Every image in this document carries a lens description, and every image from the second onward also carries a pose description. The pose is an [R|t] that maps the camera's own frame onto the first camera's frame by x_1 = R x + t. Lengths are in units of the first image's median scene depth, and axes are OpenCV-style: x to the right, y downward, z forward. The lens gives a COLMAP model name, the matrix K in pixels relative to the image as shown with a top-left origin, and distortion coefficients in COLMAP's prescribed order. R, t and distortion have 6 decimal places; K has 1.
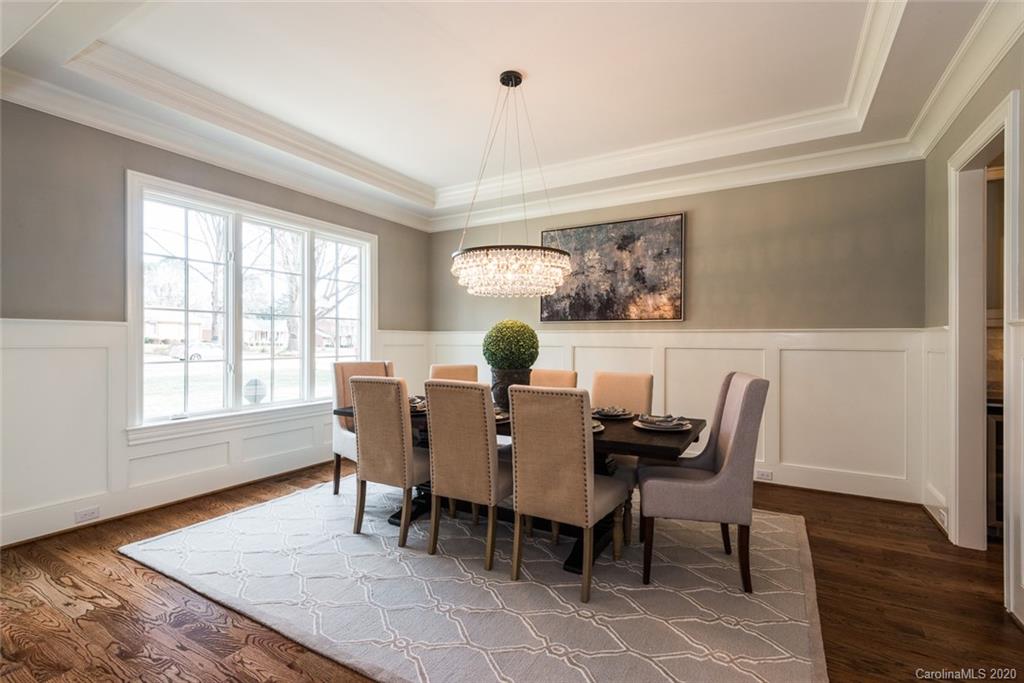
lens RADIAL K [[460.9, 0, 512.0], [0, 460.9, 341.5], [0, 0, 1]] dist [0.033327, -0.018809]
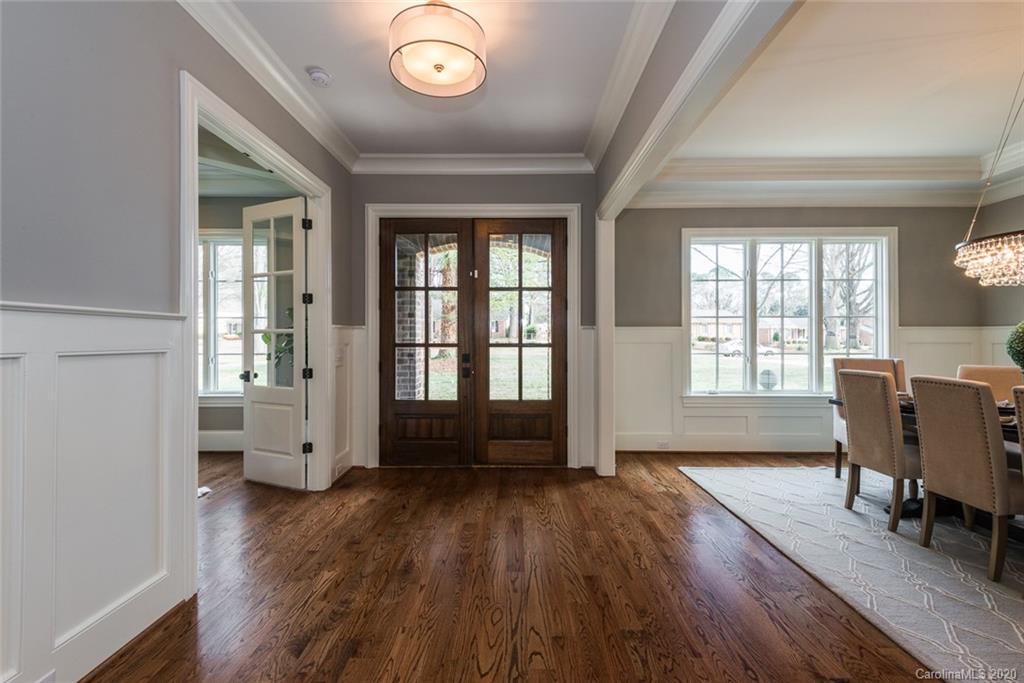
lens RADIAL K [[459.9, 0, 516.8], [0, 459.9, 332.0], [0, 0, 1]] dist [0.008886, -0.000449]
pose [[0.502679, -0.015292, -0.864338, 0.233814], [0.001691, 0.999859, -0.016707, 0.000474], [0.864472, 0.006937, 0.502634, -0.257471]]
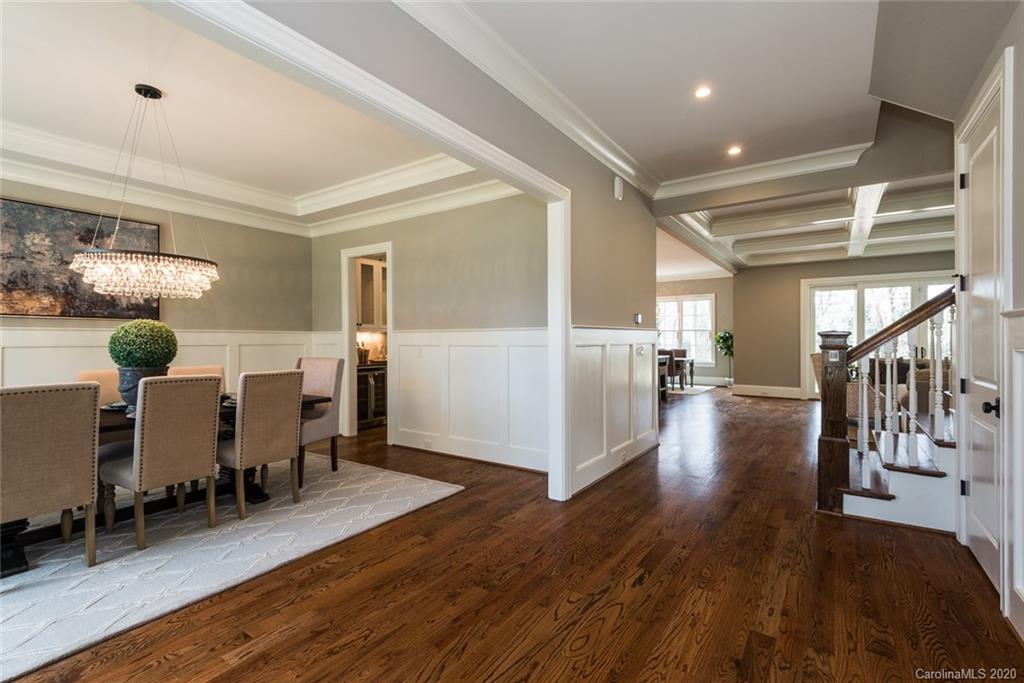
lens RADIAL K [[460.9, 0, 512.0], [0, 460.9, 341.5], [0, 0, 1]] dist [0.033327, -0.018809]
pose [[0.082632, -0.009584, 0.996534, -0.986185], [0.004414, 0.999947, 0.009251, -0.004152], [-0.996570, 0.003634, 0.082670, 0.093535]]
